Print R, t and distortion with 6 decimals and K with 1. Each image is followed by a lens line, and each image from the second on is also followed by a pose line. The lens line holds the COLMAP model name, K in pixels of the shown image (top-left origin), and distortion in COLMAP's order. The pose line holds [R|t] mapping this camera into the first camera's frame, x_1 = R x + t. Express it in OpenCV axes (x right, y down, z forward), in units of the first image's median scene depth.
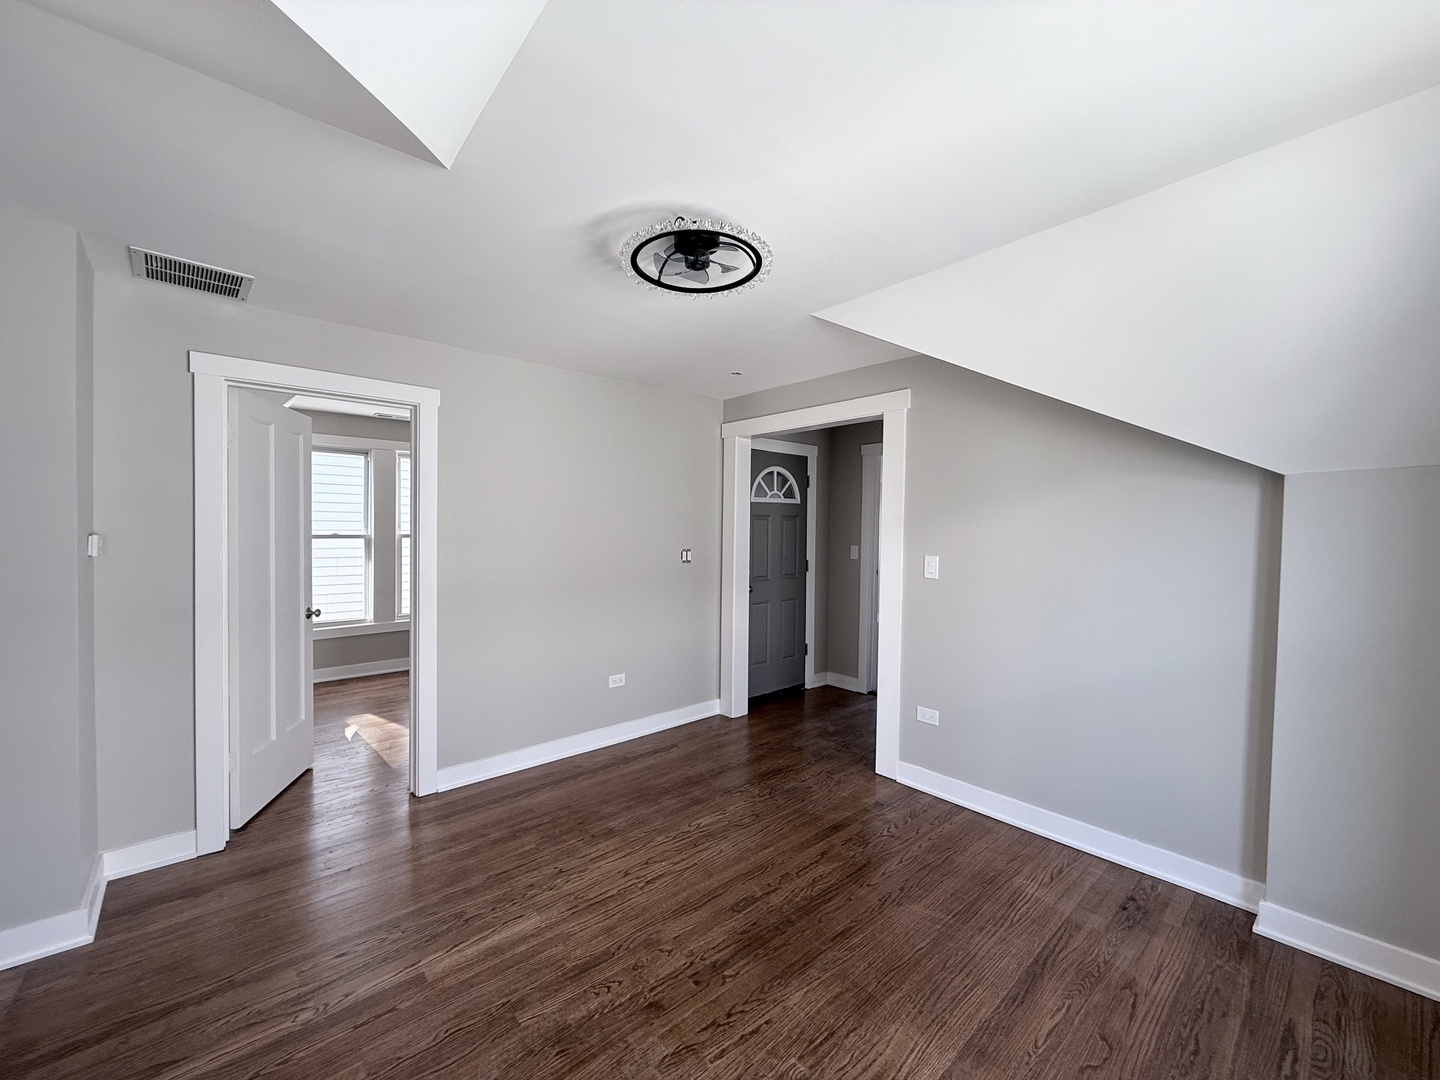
lens RADIAL K [[571.6, 0, 715.5], [0, 571.6, 538.3], [0, 0, 1]] dist [-0.001752, -0.000088]
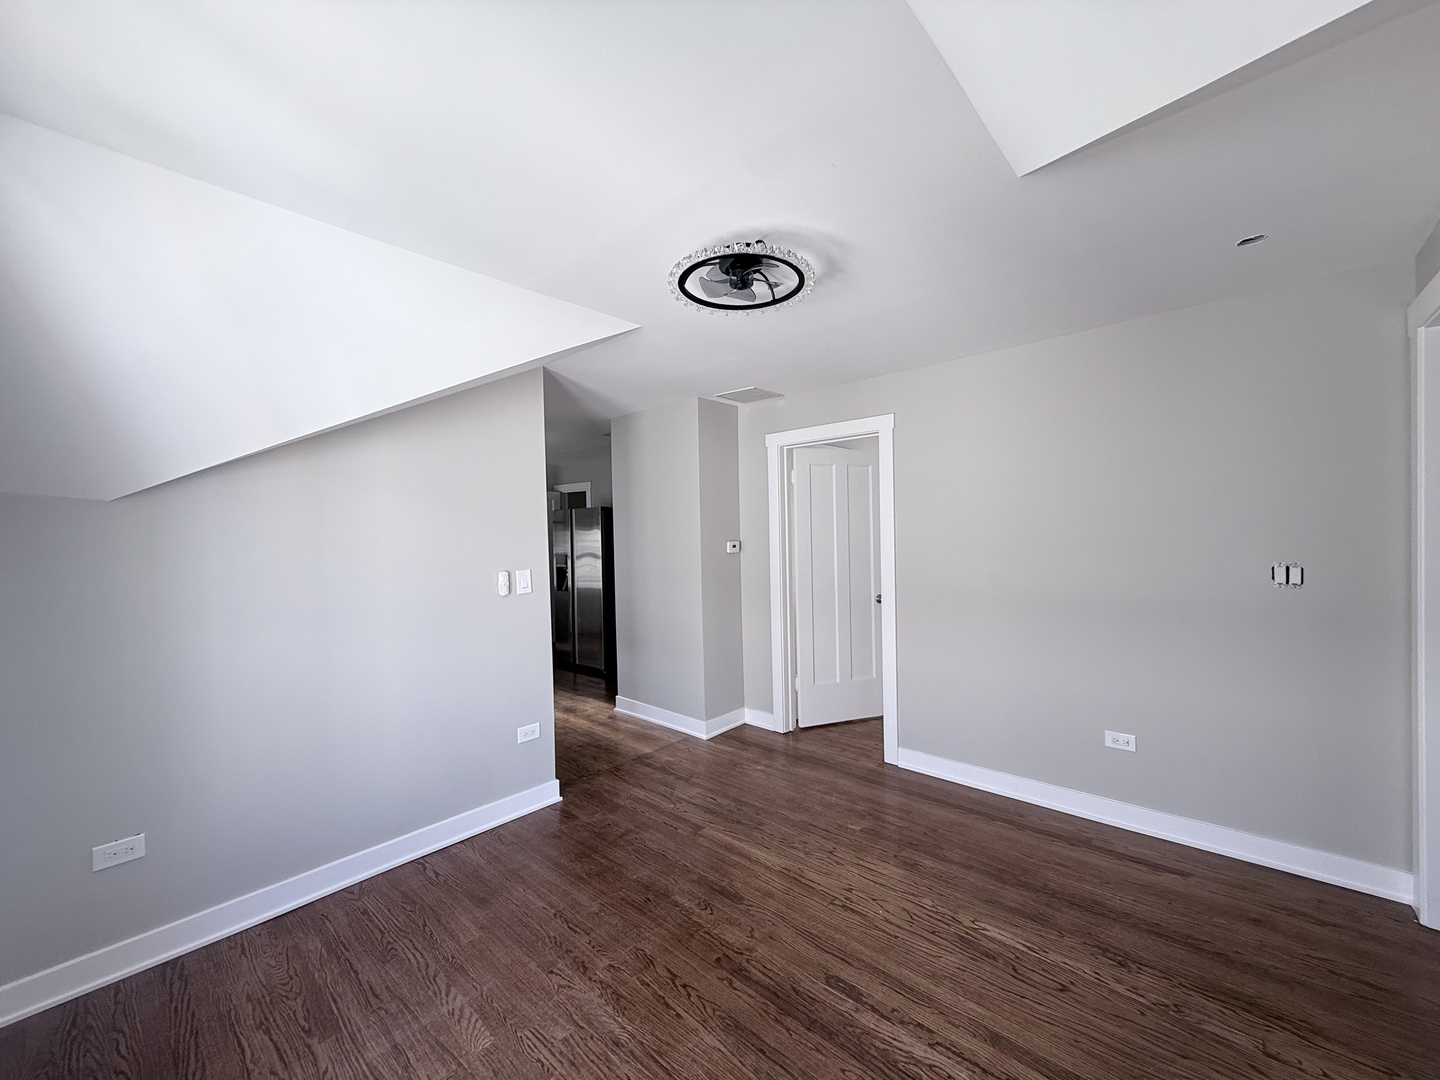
lens RADIAL K [[571.6, 0, 715.5], [0, 571.6, 538.3], [0, 0, 1]] dist [-0.001752, -0.000088]
pose [[0.110427, -0.001034, -0.993884, 0.812451], [0.003785, 0.999993, -0.000619, -0.014356], [0.993877, -0.003694, 0.110430, 0.685449]]
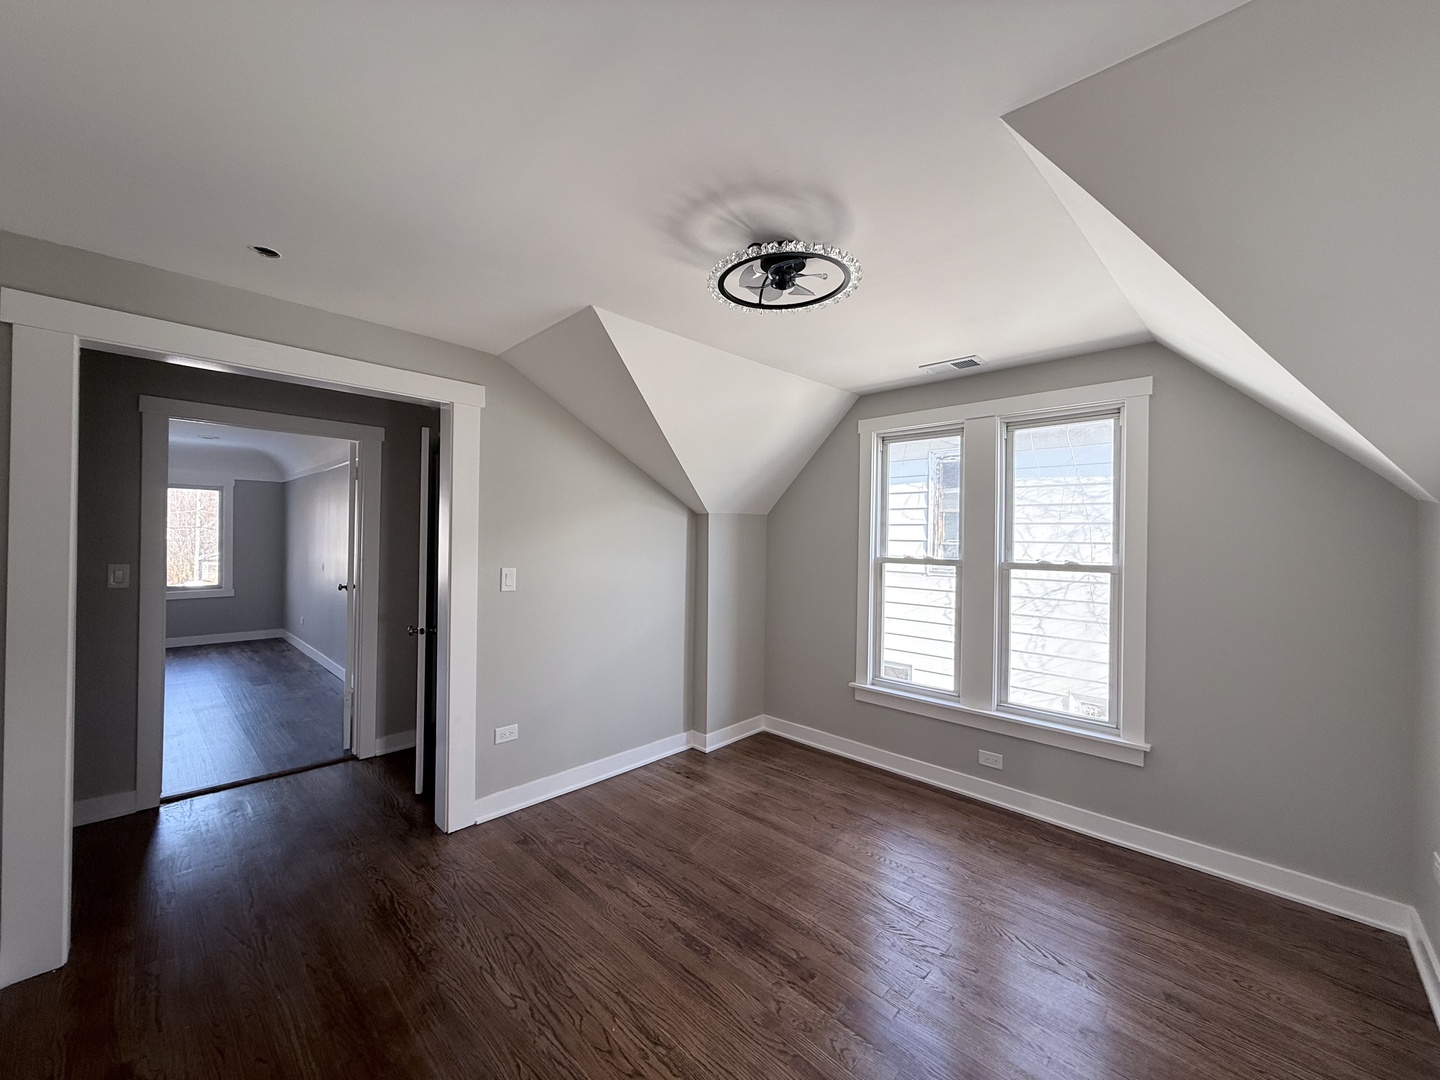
lens RADIAL K [[571.6, 0, 715.5], [0, 571.6, 538.3], [0, 0, 1]] dist [-0.001752, -0.000088]
pose [[-0.076229, -0.008527, 0.997054, -0.833264], [0.005079, 0.999947, 0.008941, -0.034748], [-0.997077, 0.005746, -0.076182, 0.979843]]
